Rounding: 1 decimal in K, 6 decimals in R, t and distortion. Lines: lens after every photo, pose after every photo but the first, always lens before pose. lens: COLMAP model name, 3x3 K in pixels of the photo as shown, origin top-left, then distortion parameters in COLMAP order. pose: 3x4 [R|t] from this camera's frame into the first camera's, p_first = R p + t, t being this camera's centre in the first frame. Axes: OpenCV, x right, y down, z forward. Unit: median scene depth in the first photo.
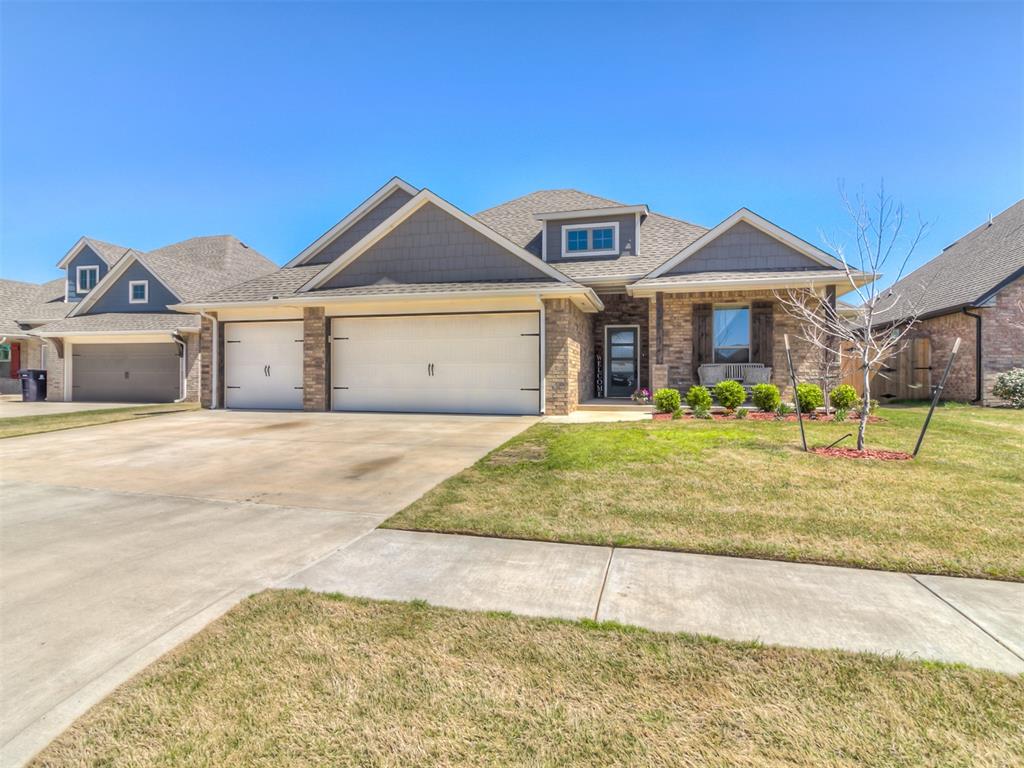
lens RADIAL K [[541.1, 0, 512.9], [0, 541.1, 379.2], [0, 0, 1]] dist [-0.001396, 0.018523]
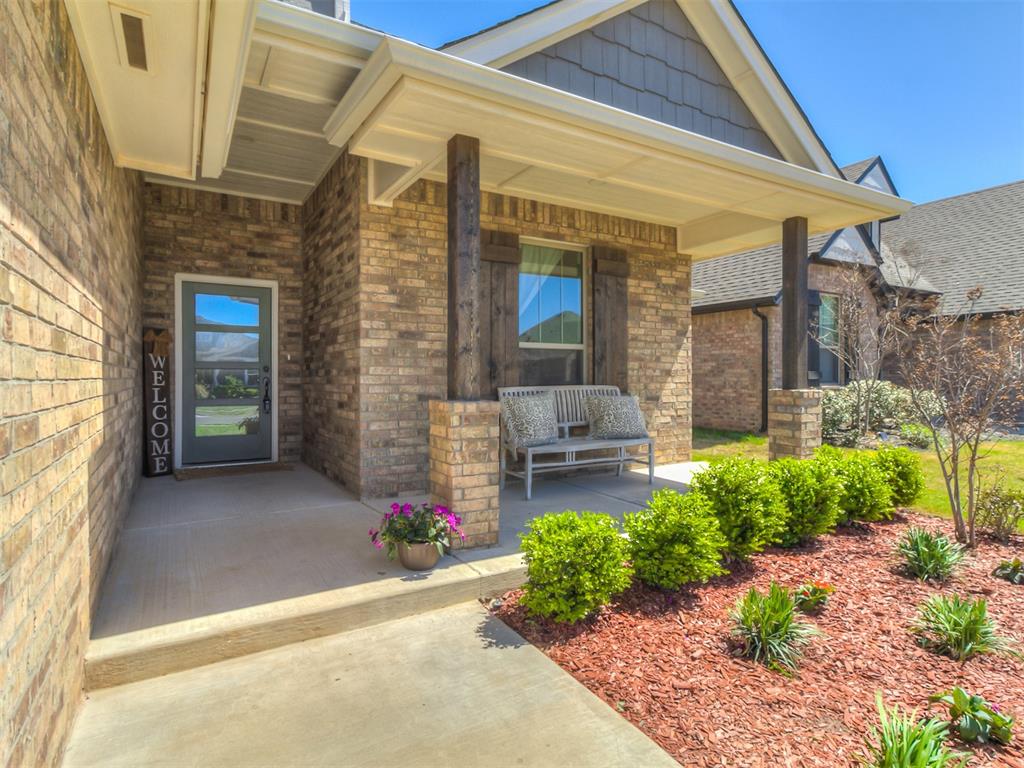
lens RADIAL K [[541.1, 0, 517.8], [0, 541.1, 369.0], [0, 0, 1]] dist [-0.001396, 0.018523]
pose [[0.695681, 0.006497, 0.718322, 0.069242], [0.003828, 0.999911, -0.012751, -0.029624], [-0.718341, 0.011620, 0.695594, 0.592673]]
